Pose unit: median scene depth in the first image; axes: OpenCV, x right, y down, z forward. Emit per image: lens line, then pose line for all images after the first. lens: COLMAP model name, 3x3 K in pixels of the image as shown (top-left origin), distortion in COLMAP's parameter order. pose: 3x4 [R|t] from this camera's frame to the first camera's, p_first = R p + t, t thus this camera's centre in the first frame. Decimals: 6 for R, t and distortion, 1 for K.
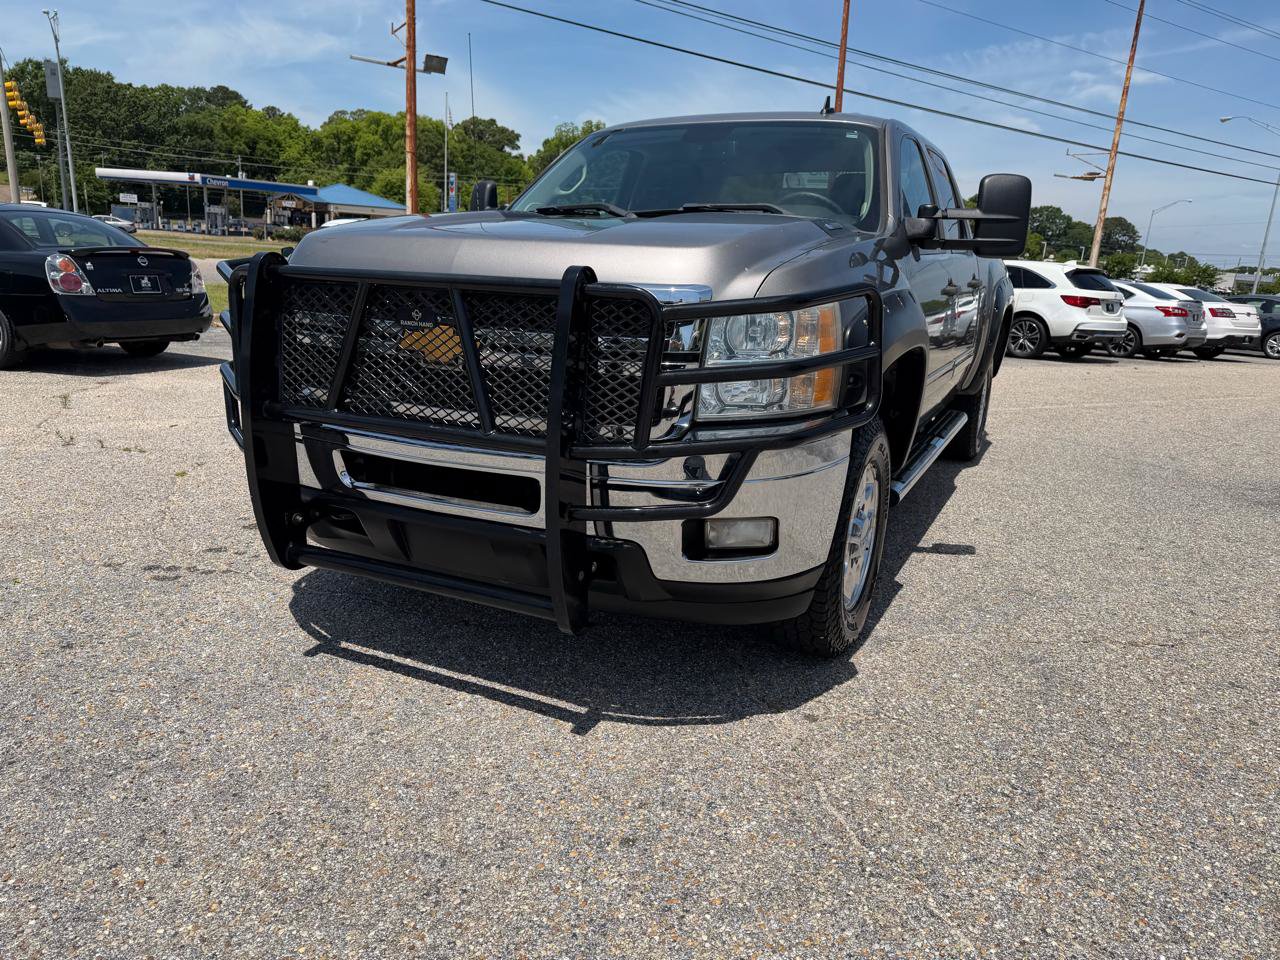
lens RADIAL K [[903.1, 0, 634.6], [0, 903.1, 481.4], [0, 0, 1]] dist [0.023419, -0.030123]
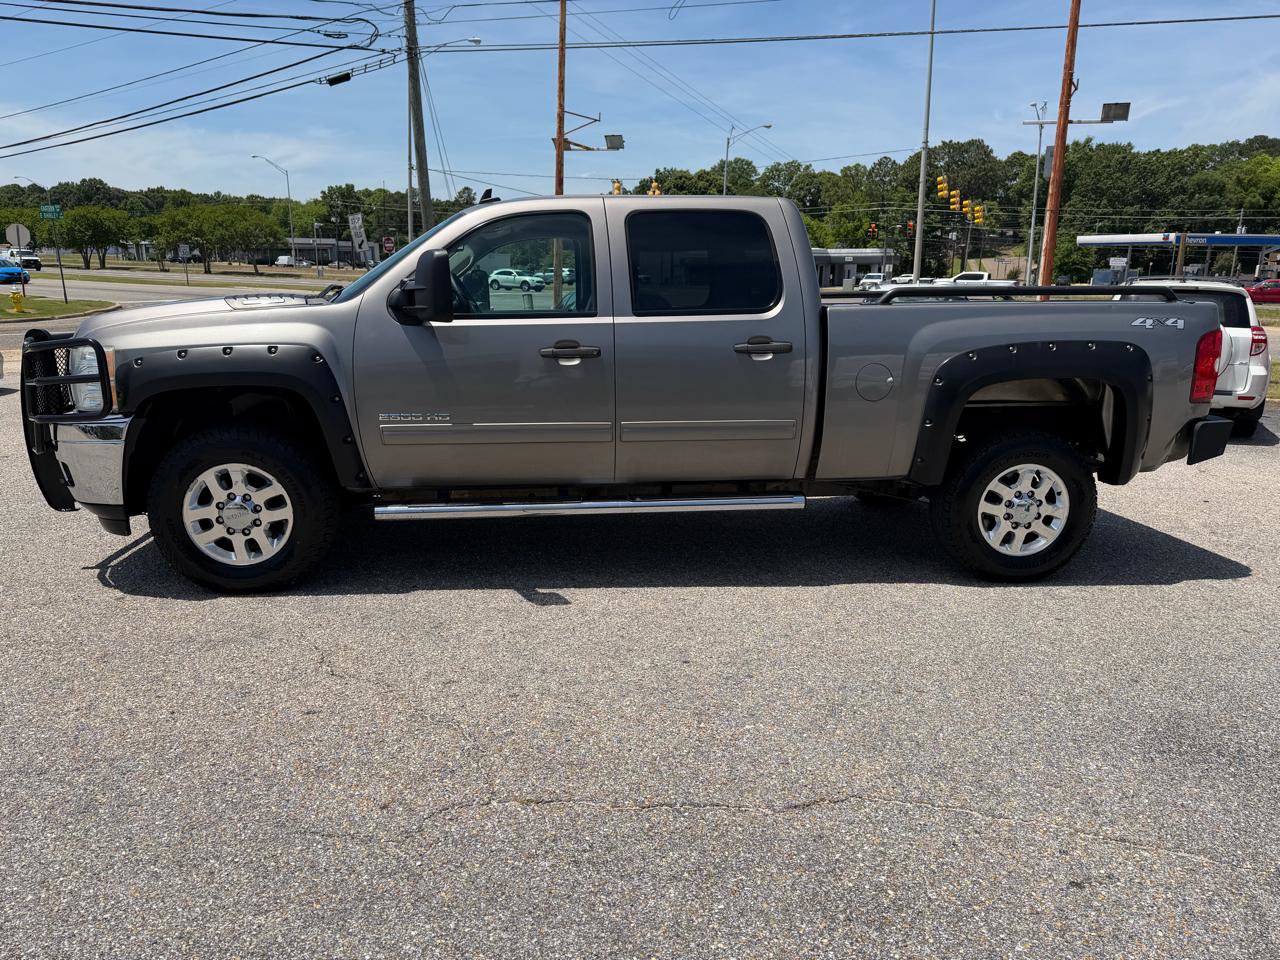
lens RADIAL K [[903.1, 0, 638.7], [0, 903.1, 481.8], [0, 0, 1]] dist [0.023419, -0.030123]
pose [[0.541074, 0.136193, -0.829874, 1.486507], [-0.188940, 0.981259, 0.037850, -0.137870], [0.819476, 0.136317, 0.556666, 0.596427]]
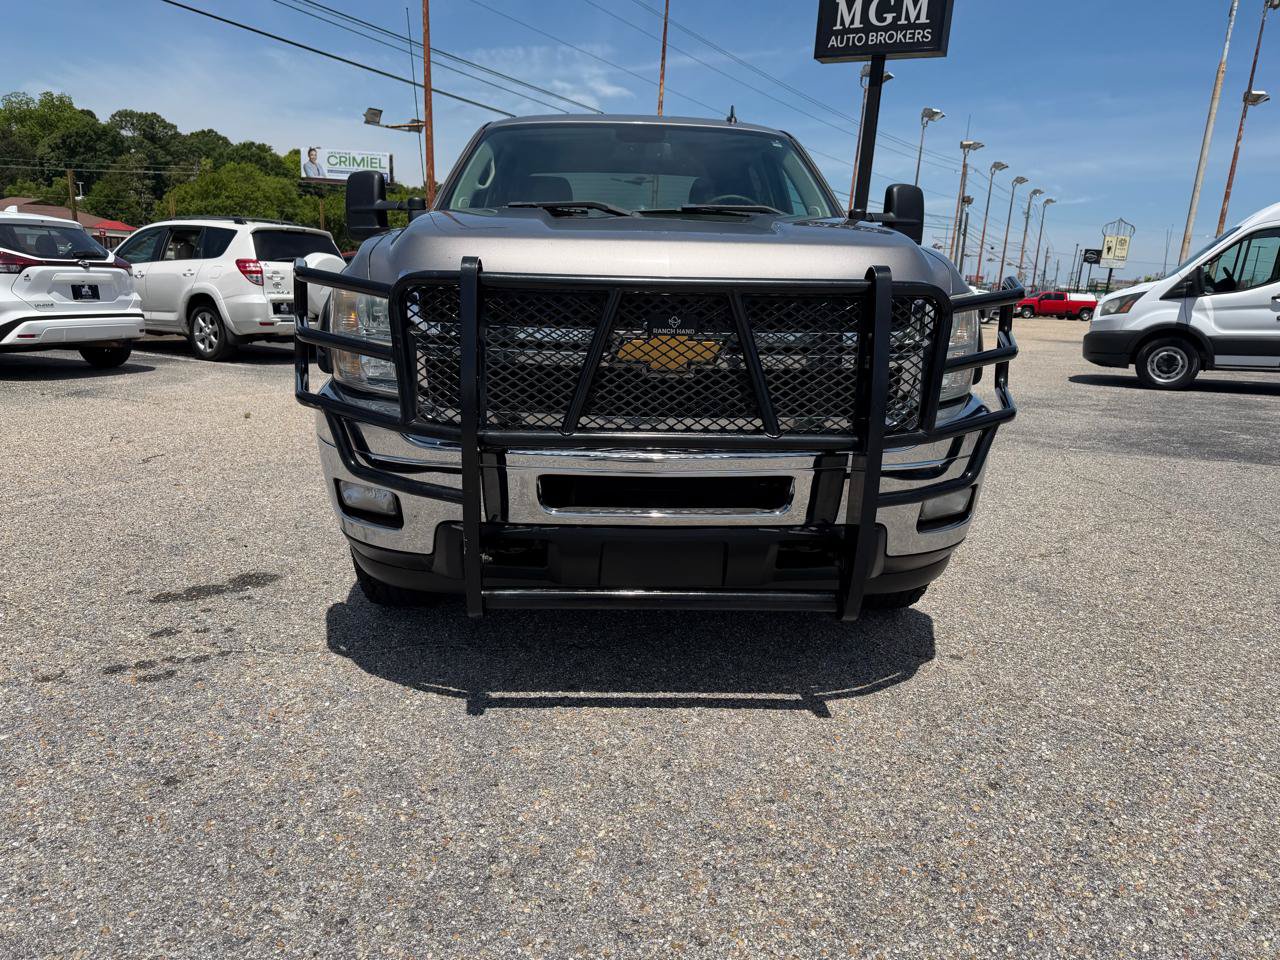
lens RADIAL K [[903.1, 0, 634.2], [0, 903.1, 477.5], [0, 0, 1]] dist [0.023419, -0.030123]
pose [[0.876831, -0.121290, 0.465249, -0.484947], [0.120079, 0.992236, 0.032369, -0.036769], [-0.465563, 0.027484, 0.884588, 0.119044]]
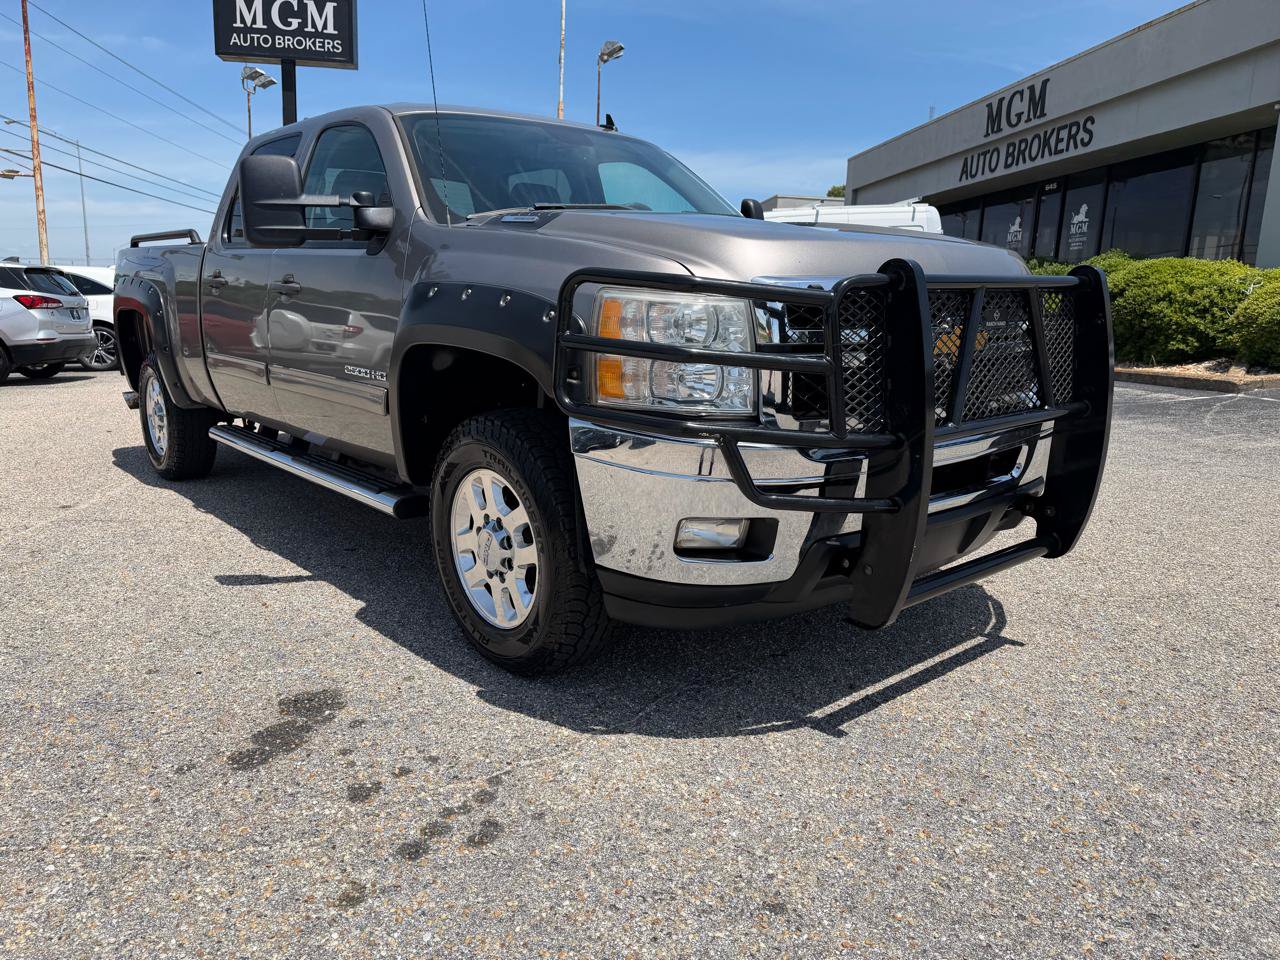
lens RADIAL K [[903.1, 0, 635.1], [0, 903.1, 468.4], [0, 0, 1]] dist [0.023419, -0.030123]
pose [[0.392447, -0.213449, 0.894665, -0.910593], [0.228748, 0.964788, 0.129839, -0.160725], [-0.890876, 0.153698, 0.427454, 0.621418]]
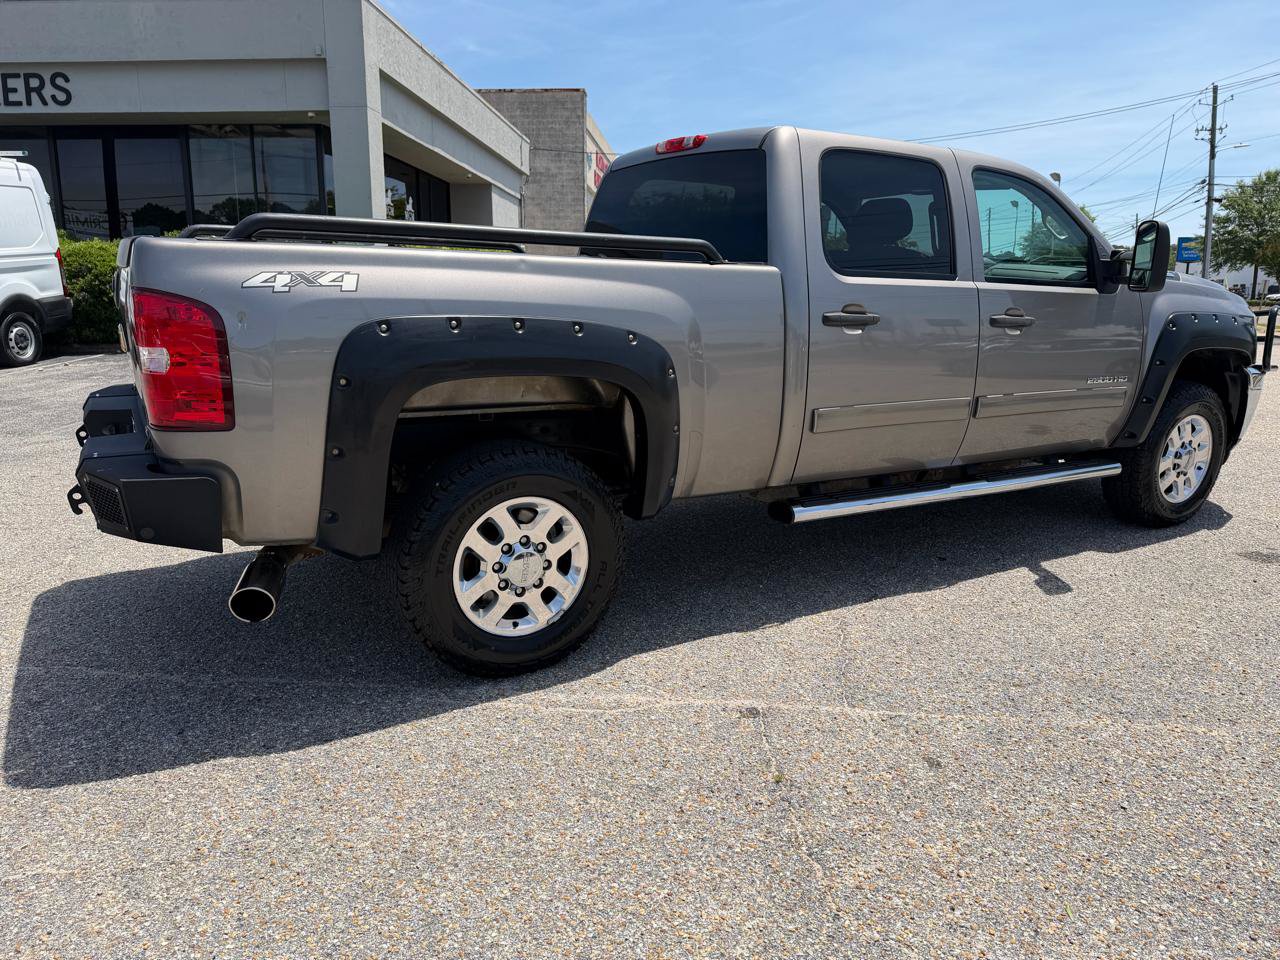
lens RADIAL K [[903.1, 0, 646.8], [0, 903.1, 481.7], [0, 0, 1]] dist [0.023419, -0.030123]
pose [[-0.831804, -0.182168, 0.524325, -0.333388], [0.080872, 0.894758, 0.439166, -0.673261], [-0.549146, 0.407703, -0.729532, 2.560045]]
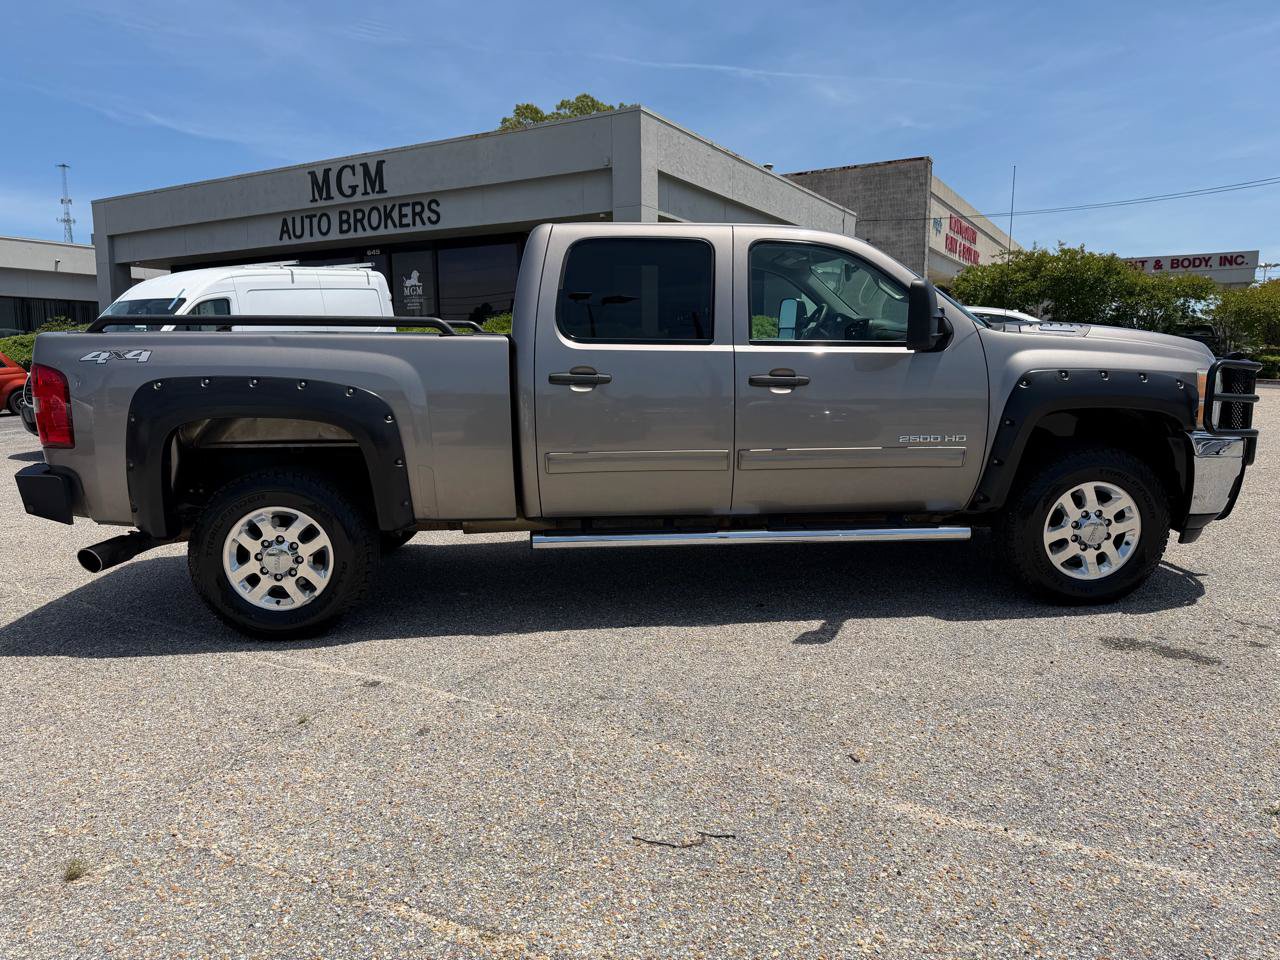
lens RADIAL K [[903.1, 0, 637.4], [0, 903.1, 468.2], [0, 0, 1]] dist [0.023419, -0.030123]
pose [[-0.506472, -0.159627, 0.847352, -1.015978], [0.198371, 0.934784, 0.294666, -0.598312], [-0.839128, 0.317330, -0.441777, 2.124193]]
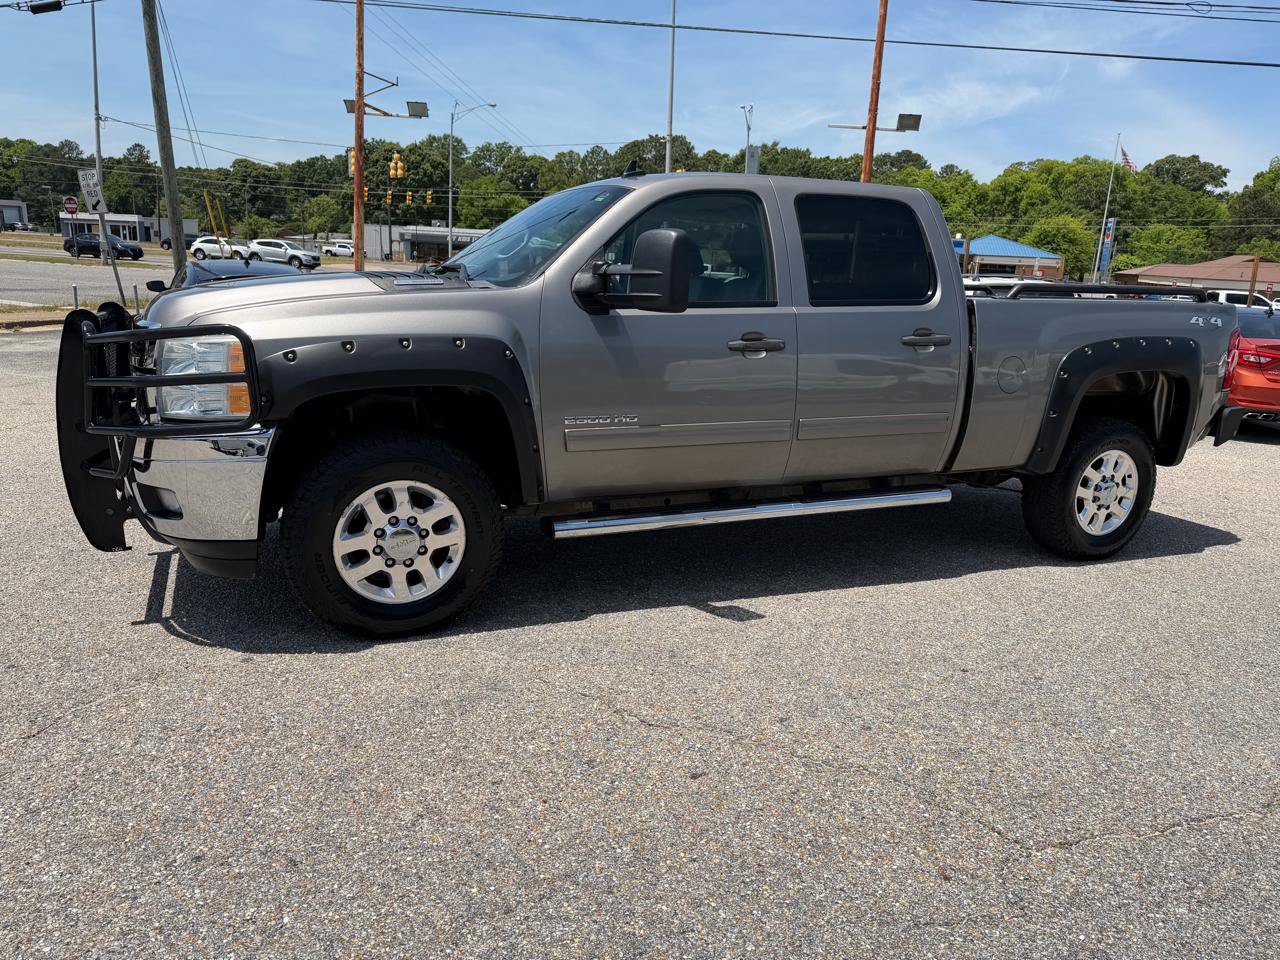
lens RADIAL K [[903.1, 0, 639.2], [0, 903.1, 474.6], [0, 0, 1]] dist [0.023419, -0.030123]
pose [[0.774256, 0.120668, -0.621263, 1.008356], [-0.157885, 0.987445, -0.004975, -0.057838], [0.612863, 0.101940, 0.783586, 0.220341]]
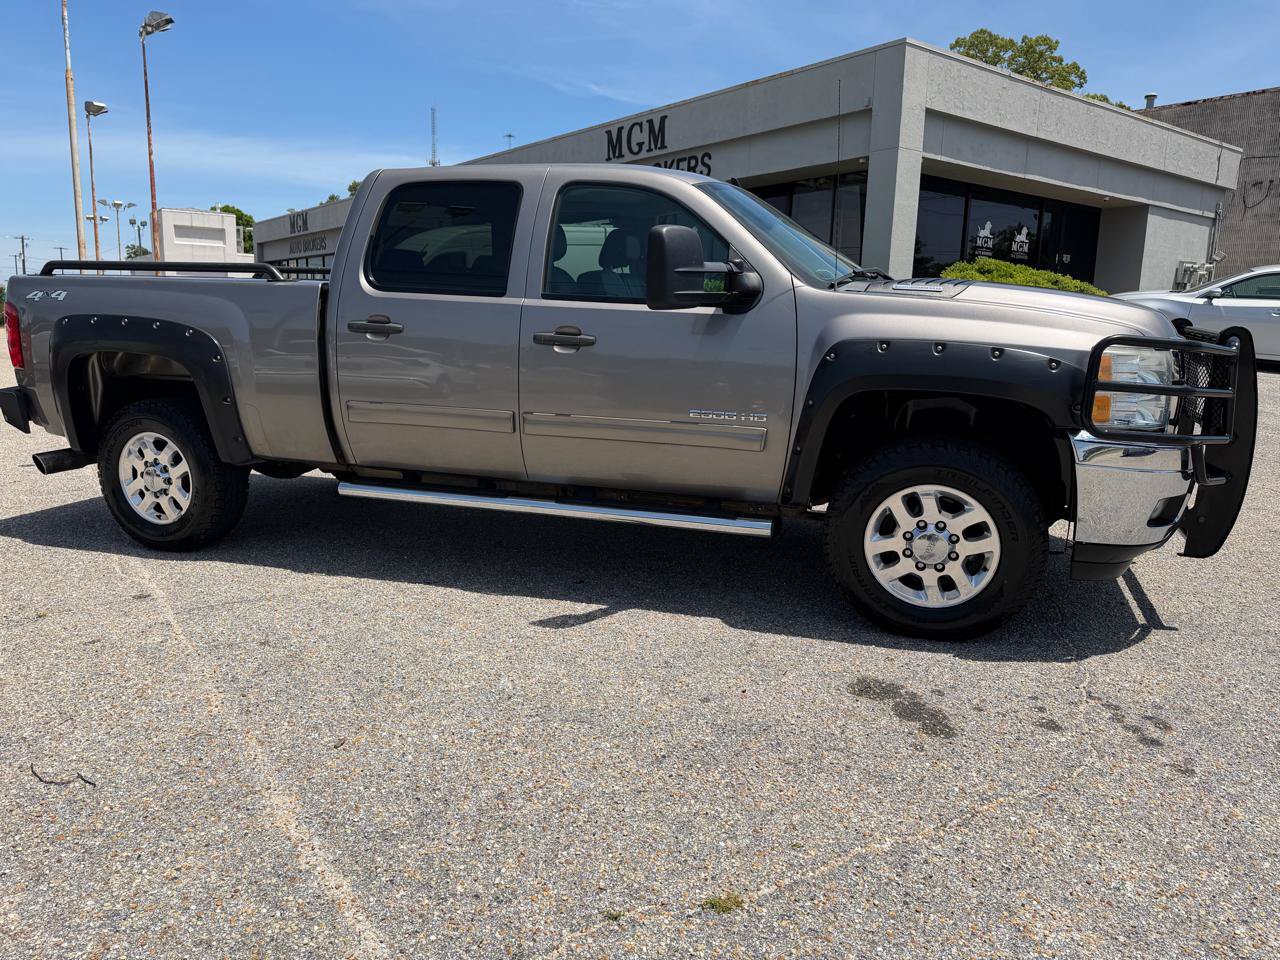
lens RADIAL K [[903.1, 0, 647.8], [0, 903.1, 470.7], [0, 0, 1]] dist [0.023419, -0.030123]
pose [[-0.123055, -0.232564, 0.964765, -1.181292], [0.226035, 0.940033, 0.255433, -0.423113], [-0.966315, 0.249503, -0.063108, 1.411037]]
